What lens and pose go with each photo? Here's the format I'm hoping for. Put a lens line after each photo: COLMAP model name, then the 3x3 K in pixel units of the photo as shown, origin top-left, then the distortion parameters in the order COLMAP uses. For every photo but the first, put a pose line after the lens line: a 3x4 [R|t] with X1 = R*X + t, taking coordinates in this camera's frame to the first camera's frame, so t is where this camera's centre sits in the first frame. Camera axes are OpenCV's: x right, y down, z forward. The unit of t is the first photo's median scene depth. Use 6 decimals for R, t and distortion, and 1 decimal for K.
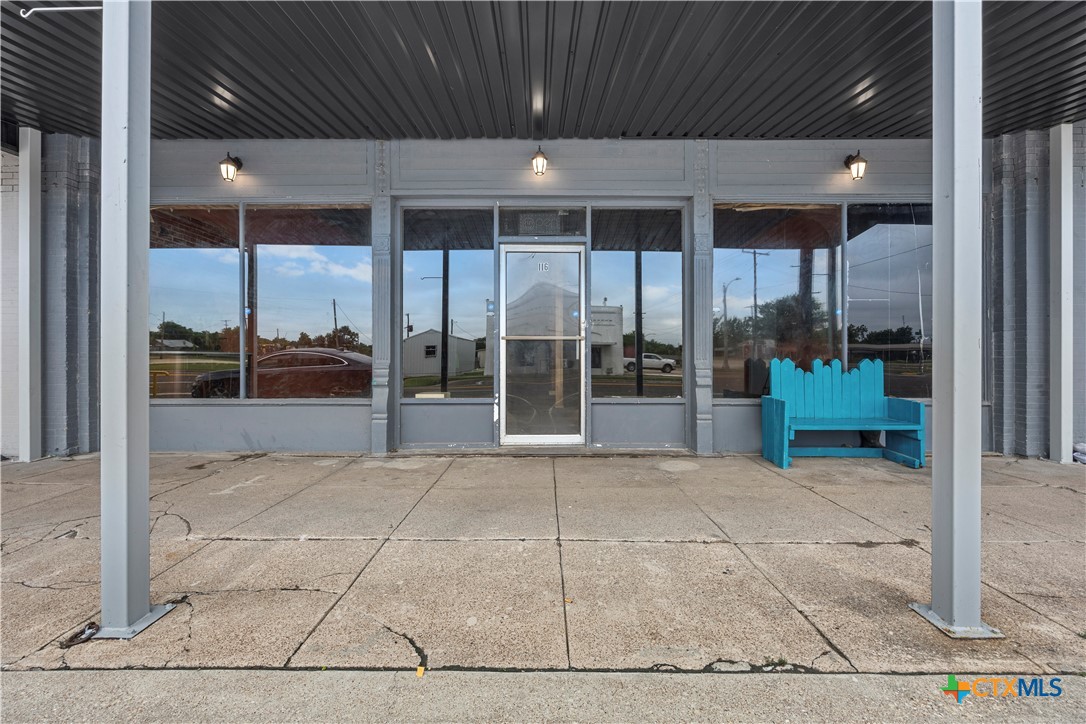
lens RADIAL K [[439.9, 0, 540.7], [0, 439.9, 359.4], [0, 0, 1]] dist [-0.011336, 0.000031]
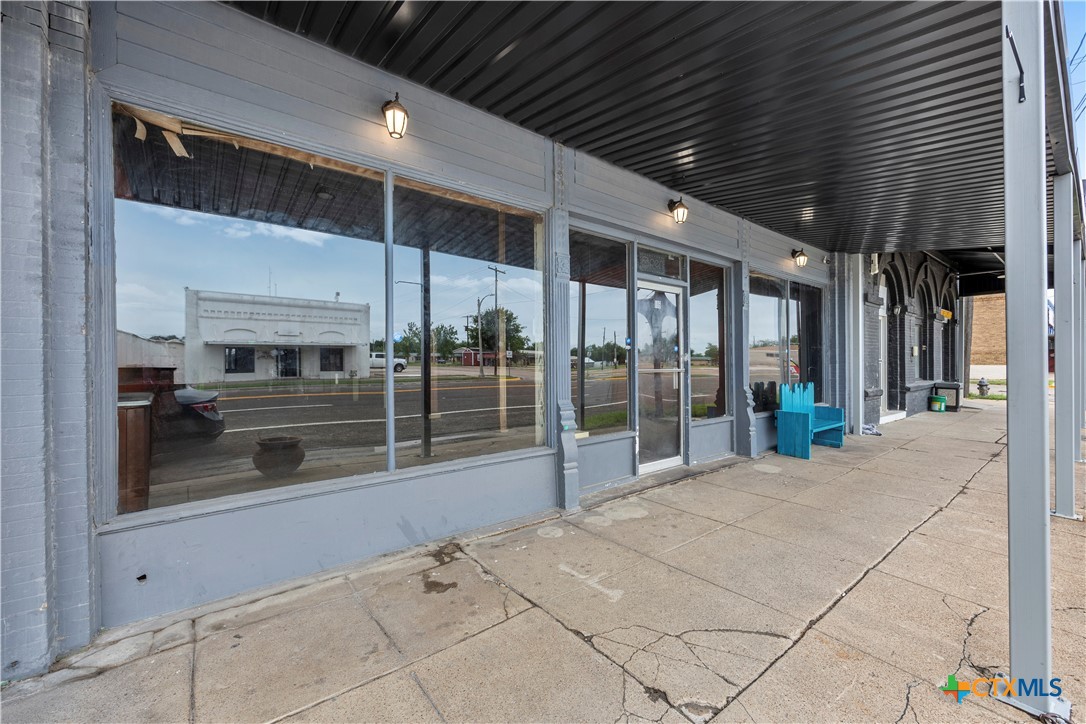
lens RADIAL K [[439.9, 0, 540.7], [0, 439.9, 359.4], [0, 0, 1]] dist [-0.011336, 0.000031]
pose [[0.778931, 0.001875, 0.627107, -0.928180], [-0.005244, 0.999980, 0.003523, -0.077728], [-0.627088, -0.006033, 0.778925, 0.341744]]
